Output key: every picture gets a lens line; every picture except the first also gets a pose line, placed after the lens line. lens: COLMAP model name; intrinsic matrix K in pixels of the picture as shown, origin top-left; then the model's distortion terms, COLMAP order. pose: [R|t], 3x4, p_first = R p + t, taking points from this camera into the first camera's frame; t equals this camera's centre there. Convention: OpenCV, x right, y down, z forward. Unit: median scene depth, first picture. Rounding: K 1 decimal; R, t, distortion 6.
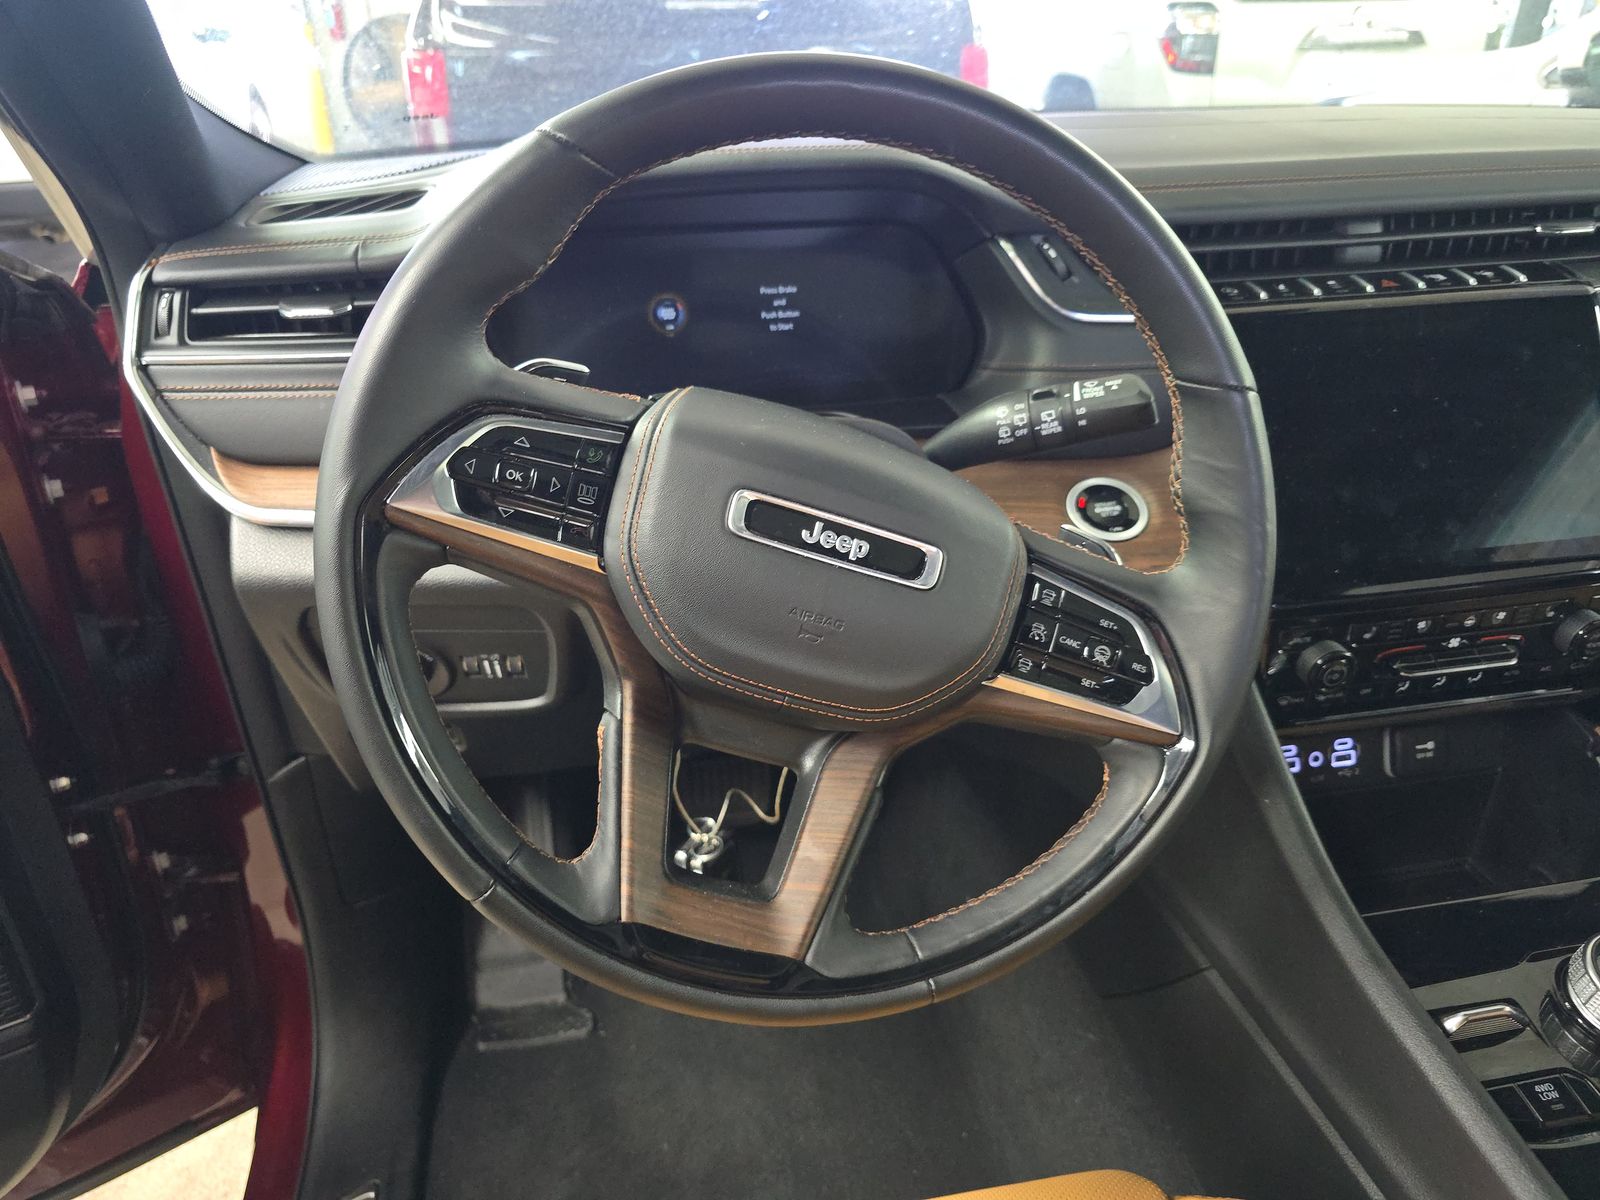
lens RADIAL K [[1079.3, 0, 800.0], [0, 1079.3, 600.0], [0, 0, 1]] dist [0.042075, -0.038264]
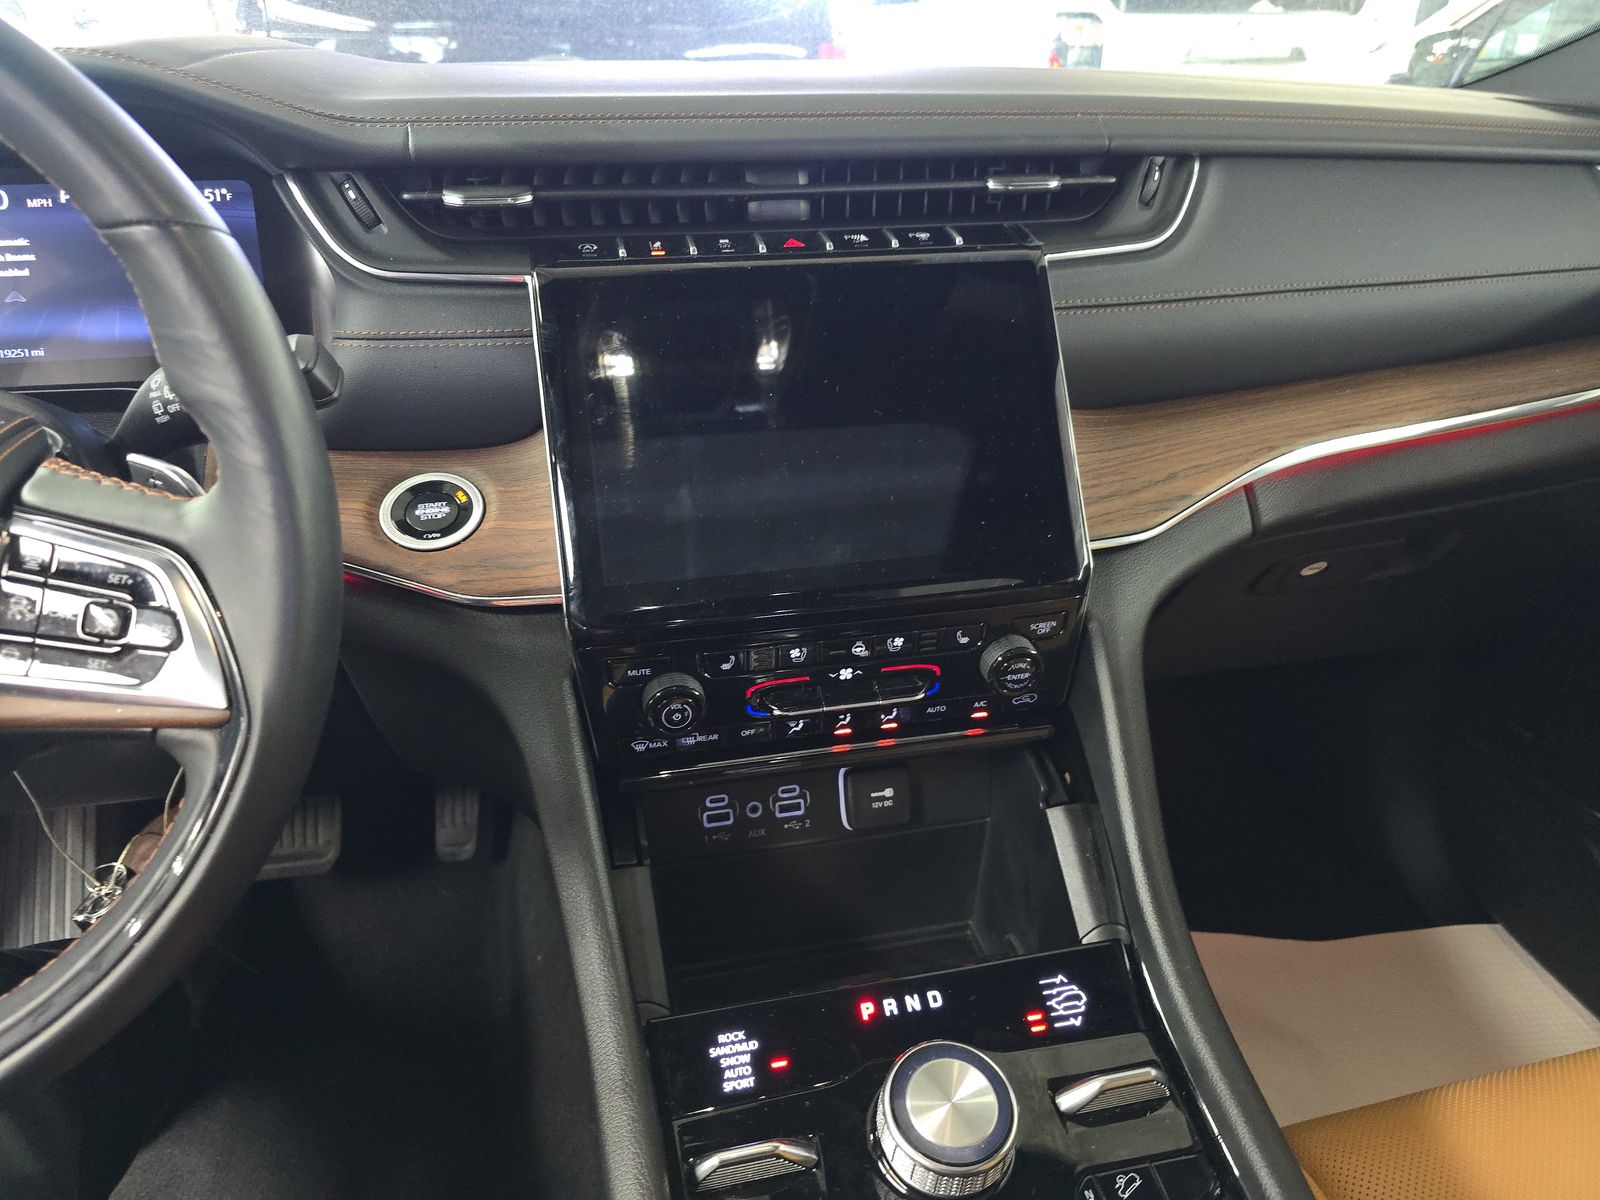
lens RADIAL K [[1067.7, 0, 800.0], [0, 1067.7, 600.0], [0, 0, 1]] dist [0.081522, -0.115996]
pose [[0.999510, 0.001819, 0.031259, 0.501411], [-0.001458, 0.999932, -0.011566, -0.007512], [-0.031278, 0.011515, 0.999444, 0.171152]]
